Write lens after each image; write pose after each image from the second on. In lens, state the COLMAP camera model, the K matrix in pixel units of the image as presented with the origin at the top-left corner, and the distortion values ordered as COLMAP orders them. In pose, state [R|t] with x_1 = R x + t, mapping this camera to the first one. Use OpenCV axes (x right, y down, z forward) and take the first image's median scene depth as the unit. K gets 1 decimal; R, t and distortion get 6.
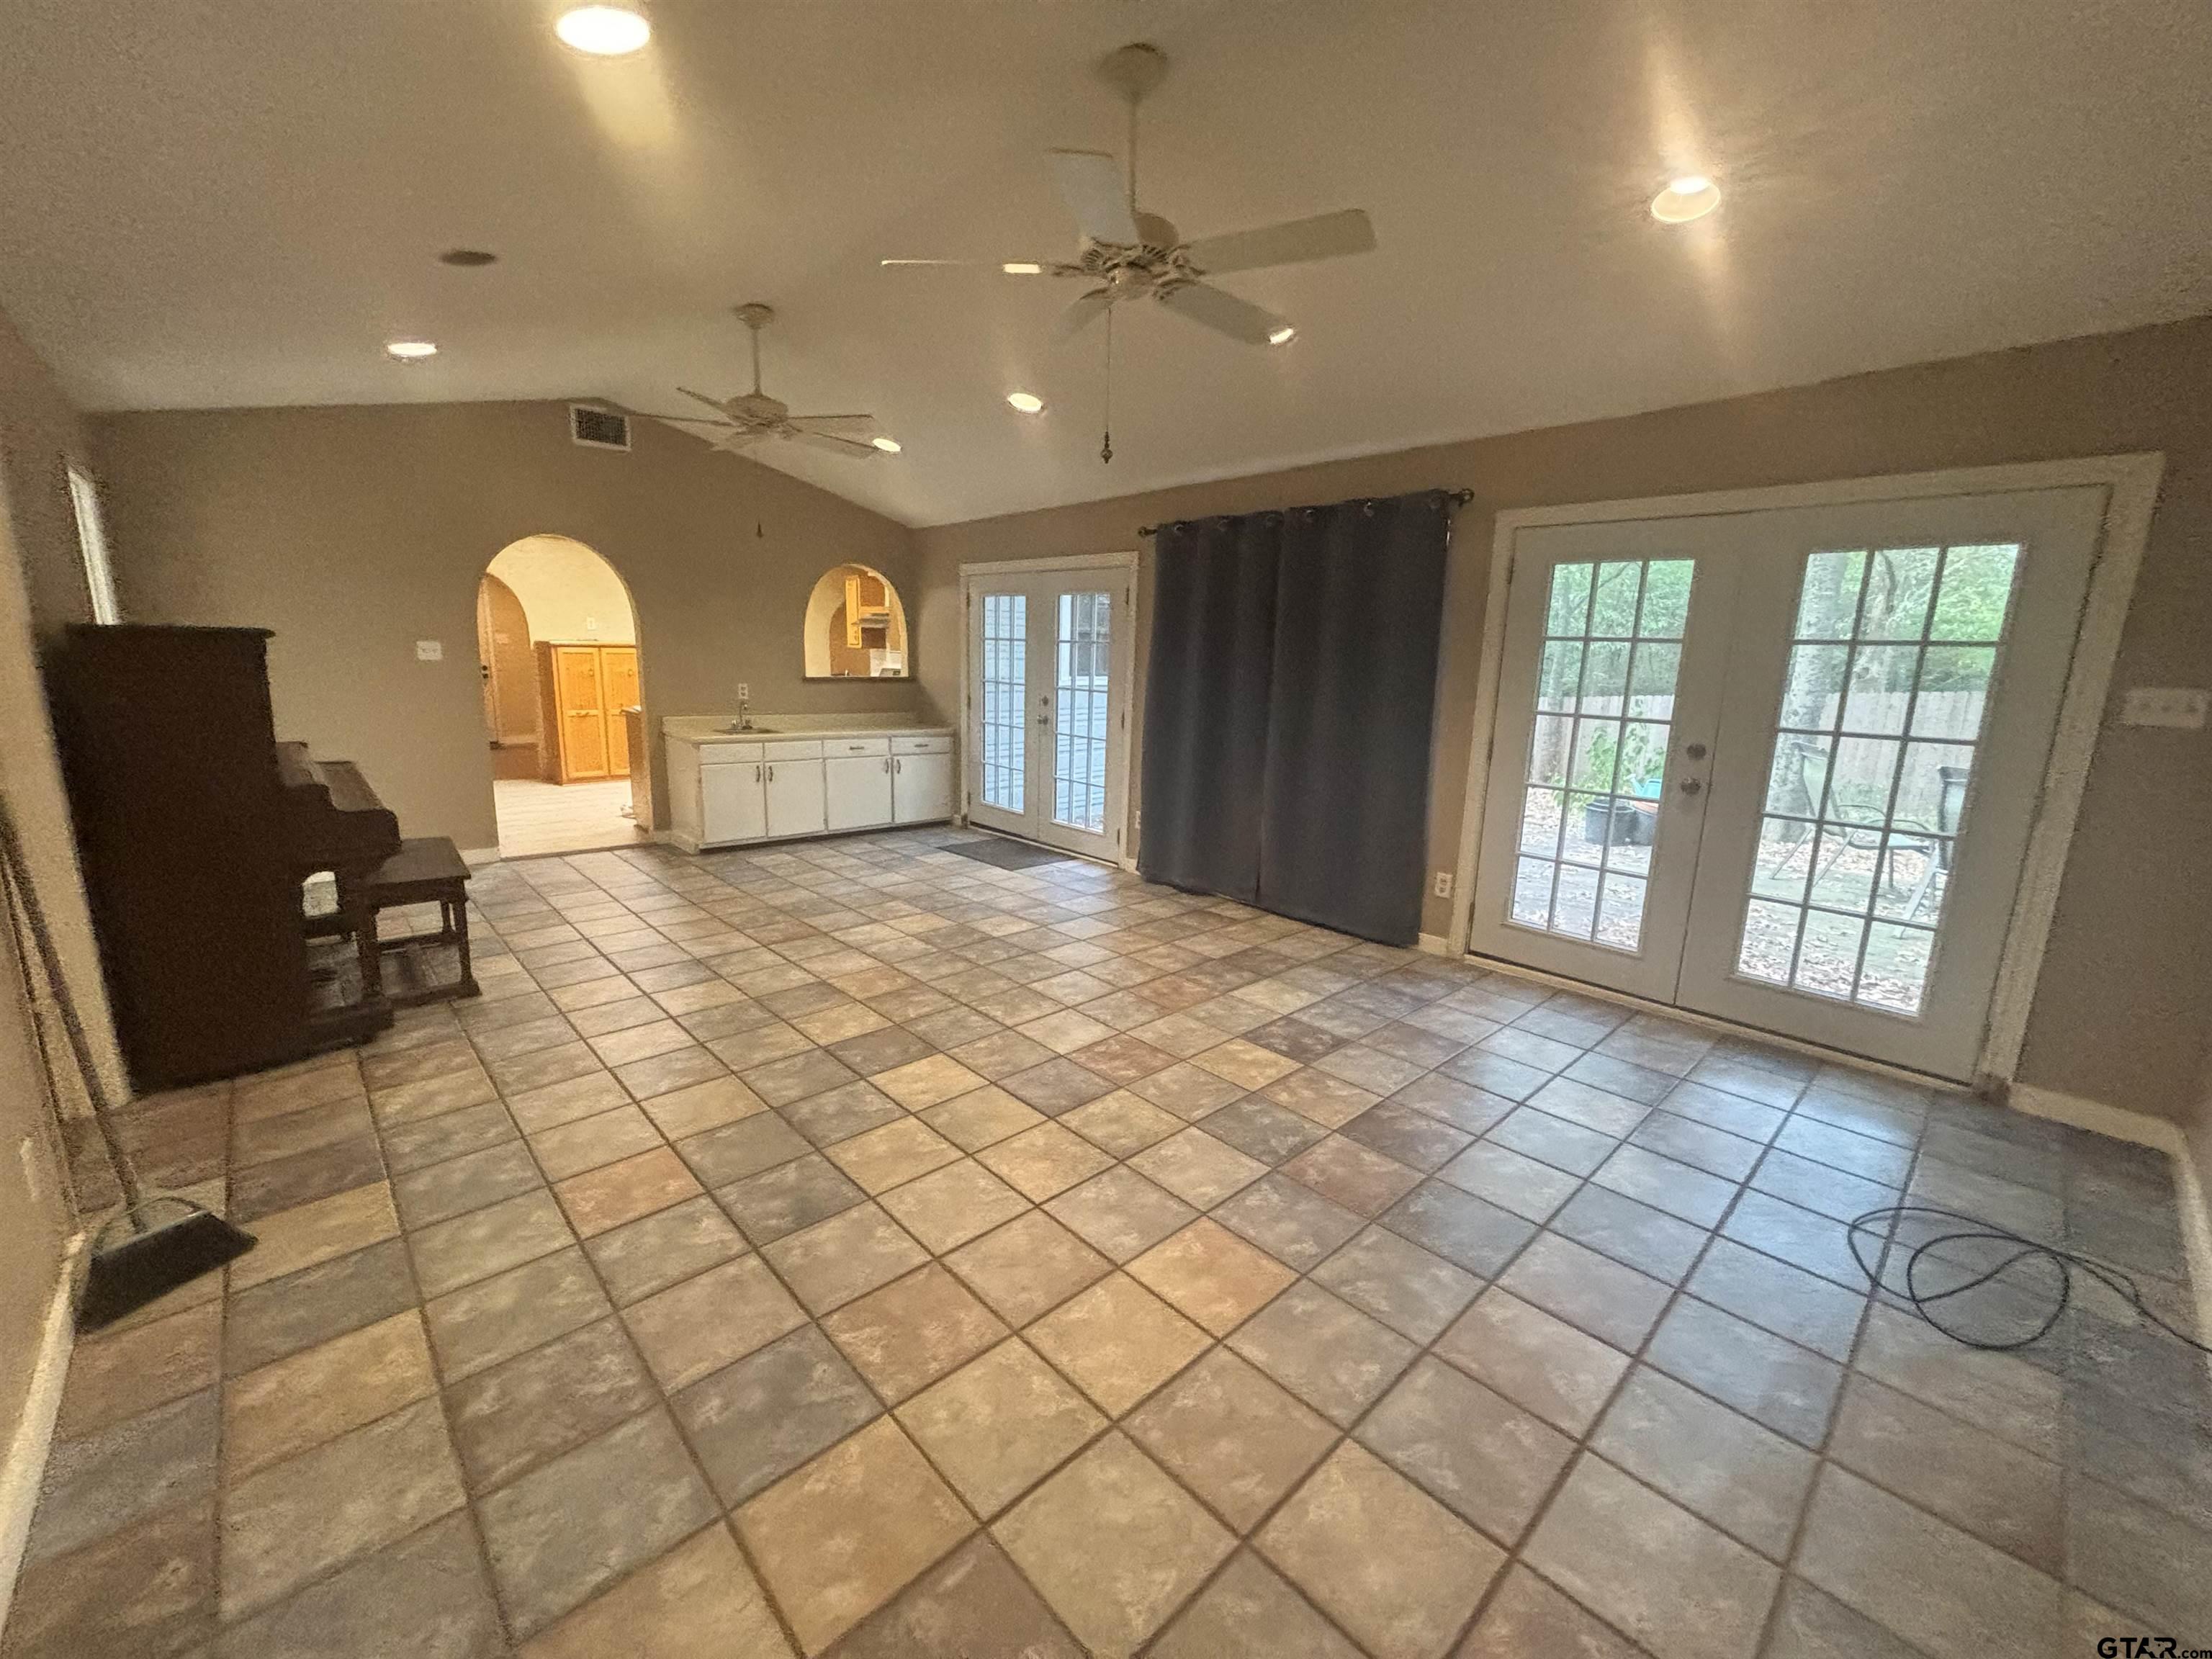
lens RADIAL K [[886.7, 0, 1096.0], [0, 886.7, 817.8], [0, 0, 1]] dist [0.008116, -0.000776]
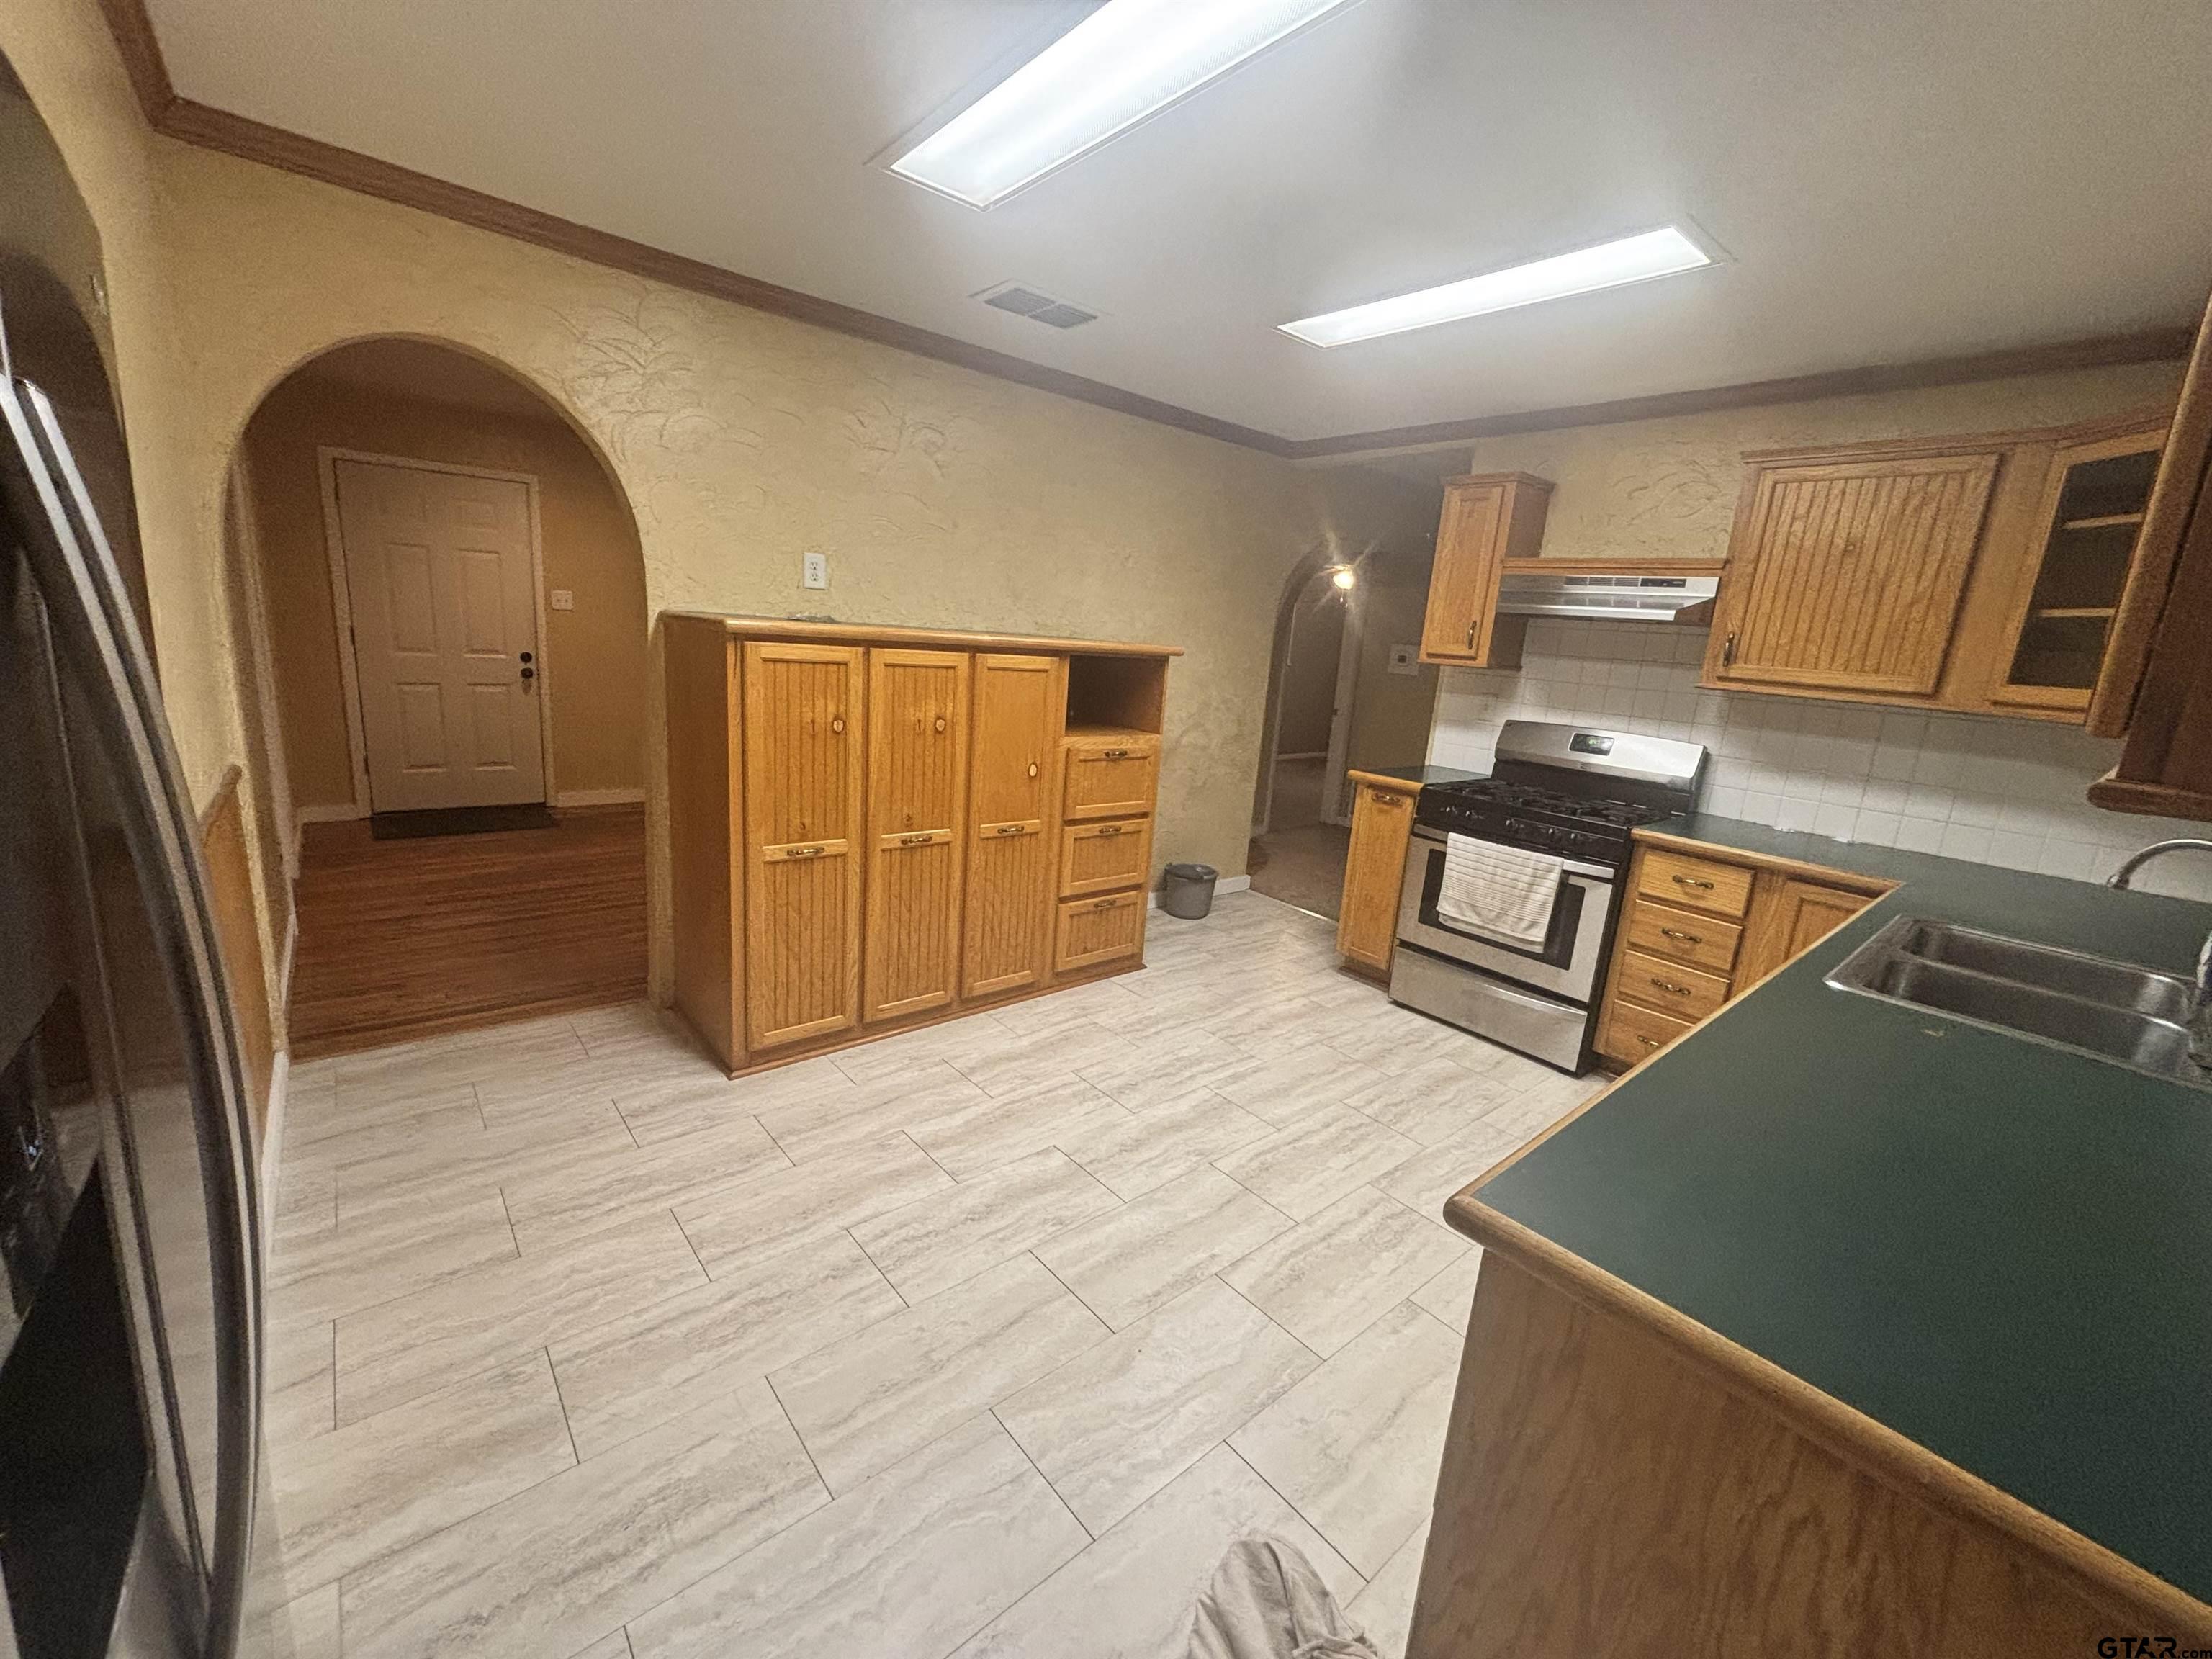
lens RADIAL K [[886.7, 0, 1101.0], [0, 886.7, 822.6], [0, 0, 1]] dist [0.008116, -0.000776]
pose [[0.997863, 0.058218, -0.029671, -0.980275], [-0.057565, 0.998090, 0.022437, -0.296413], [0.030920, -0.020681, 0.999308, 1.456069]]
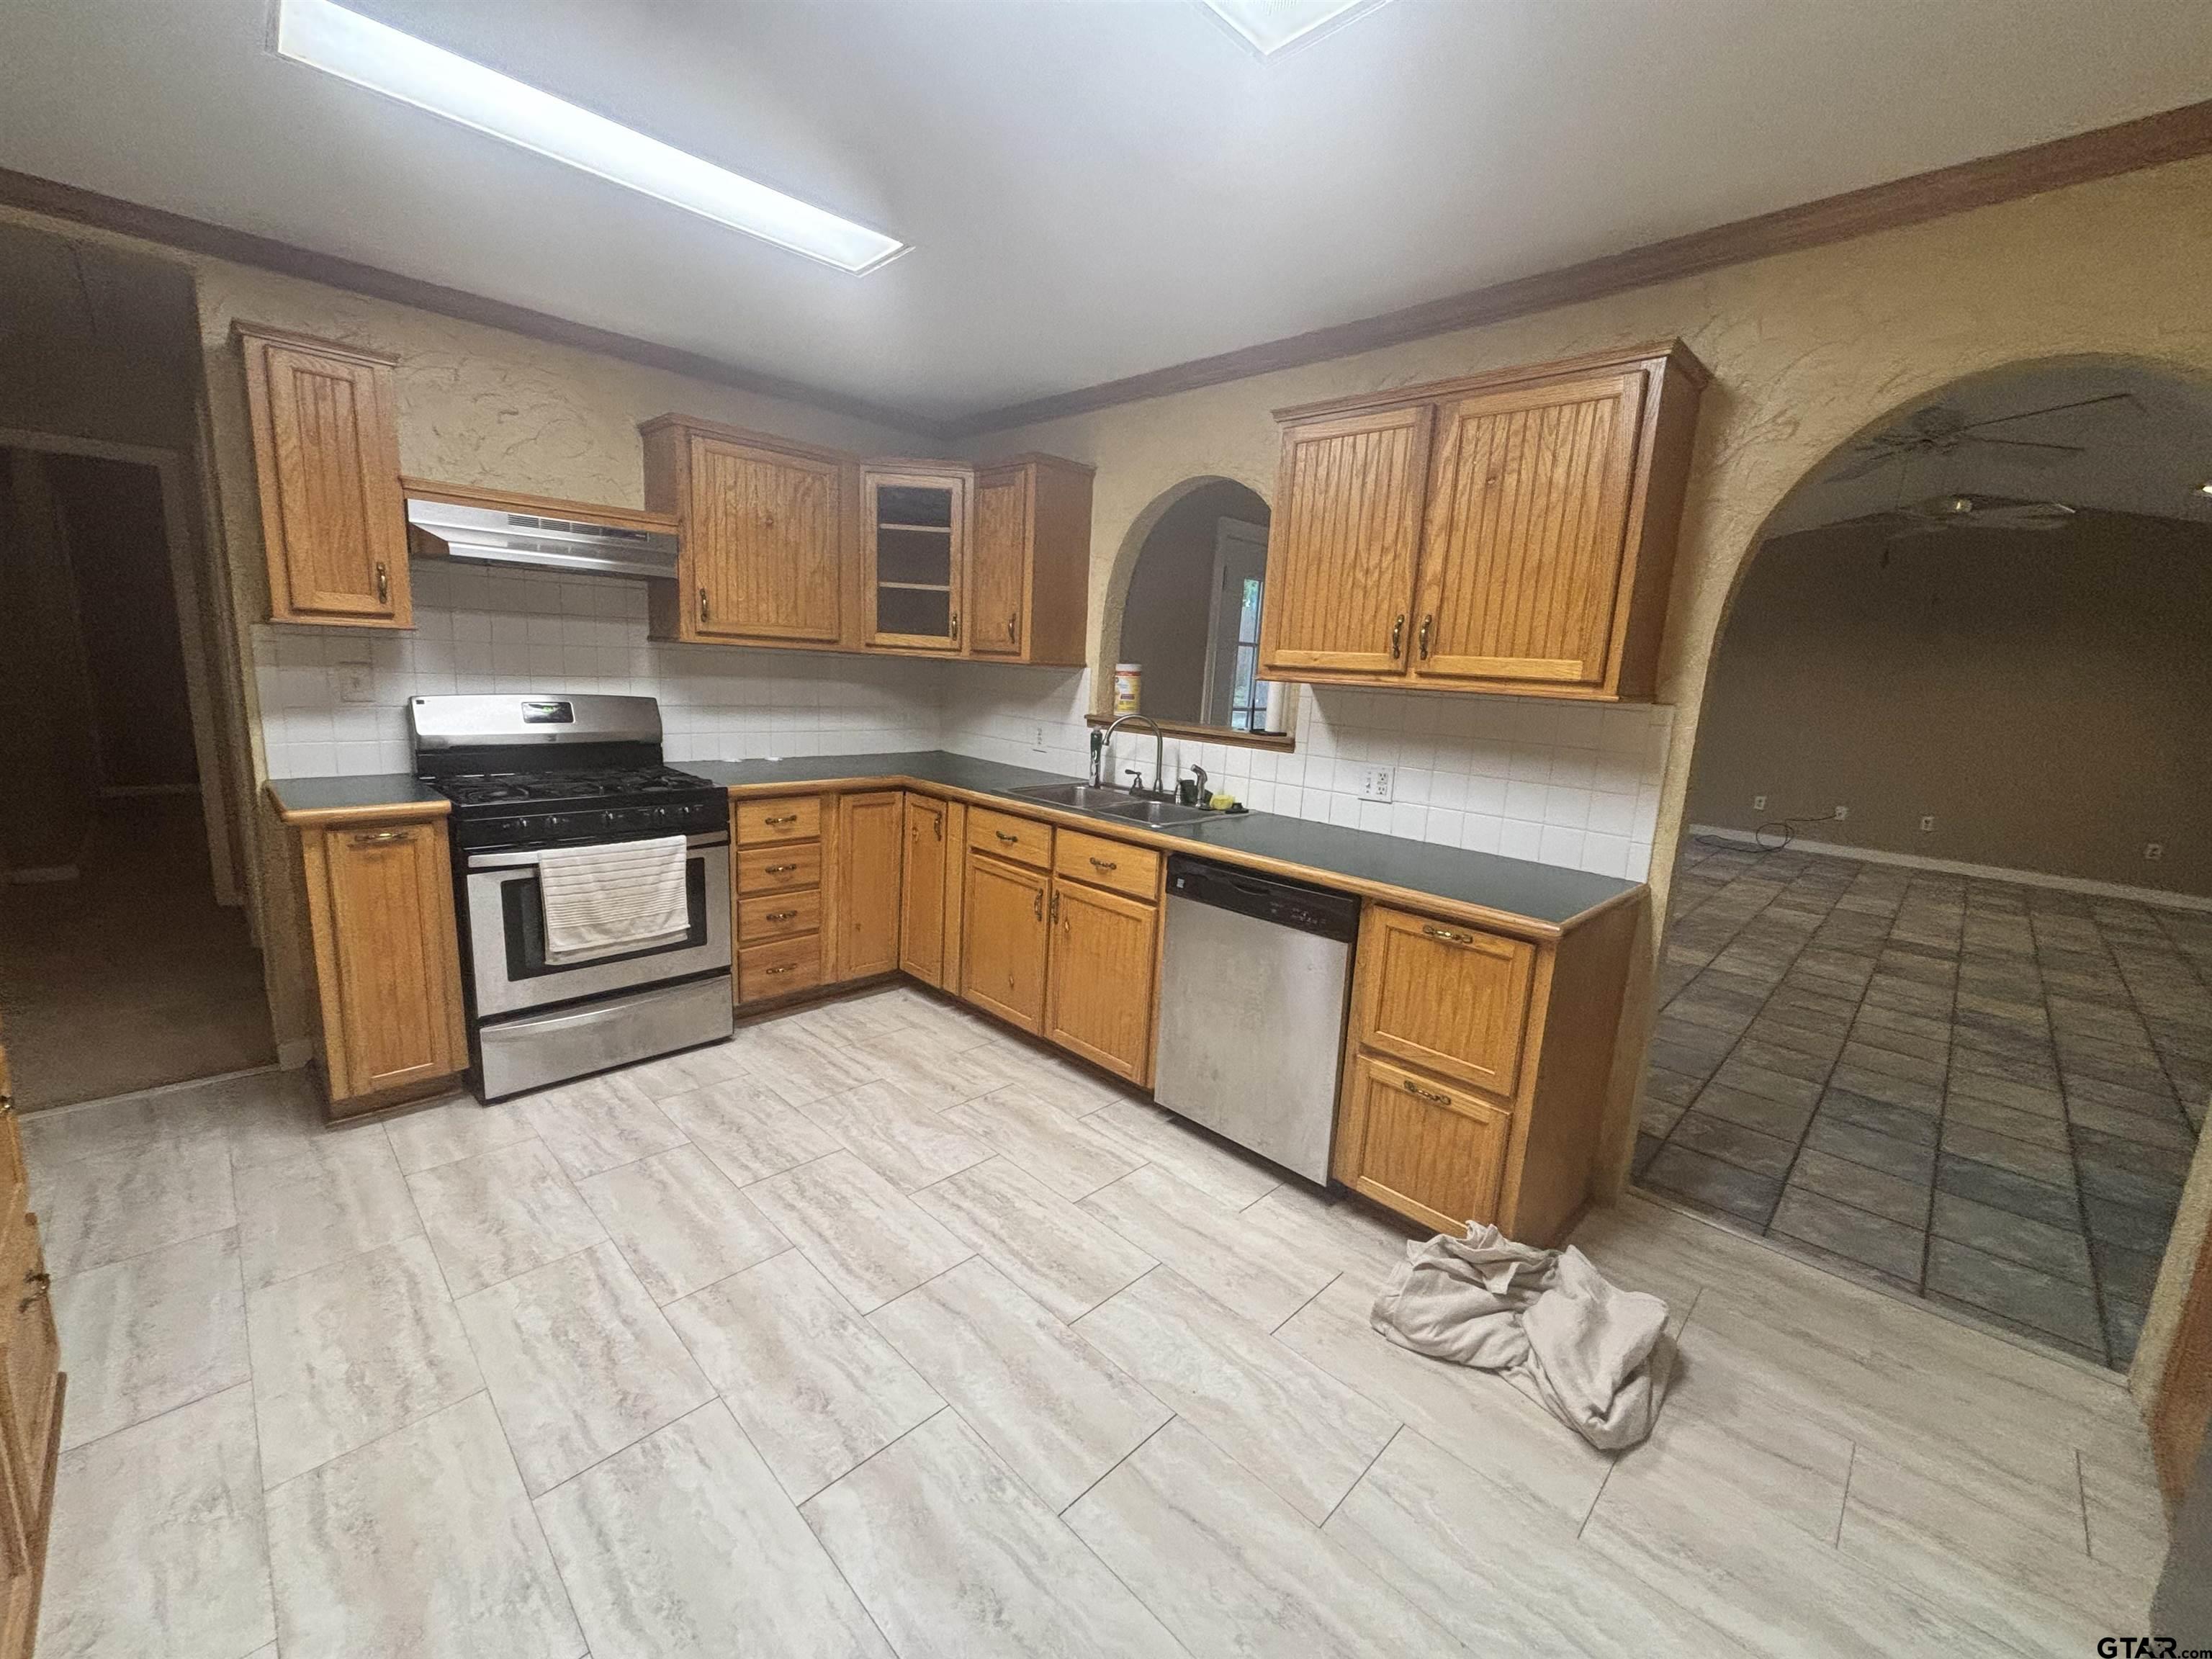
lens RADIAL K [[886.7, 0, 1114.7], [0, 886.7, 821.0], [0, 0, 1]] dist [0.008116, -0.000776]
pose [[-0.046715, -0.208637, 0.976877, -1.272643], [0.140104, 0.966909, 0.213208, -0.374538], [-0.989034, 0.146824, -0.015938, 1.839145]]
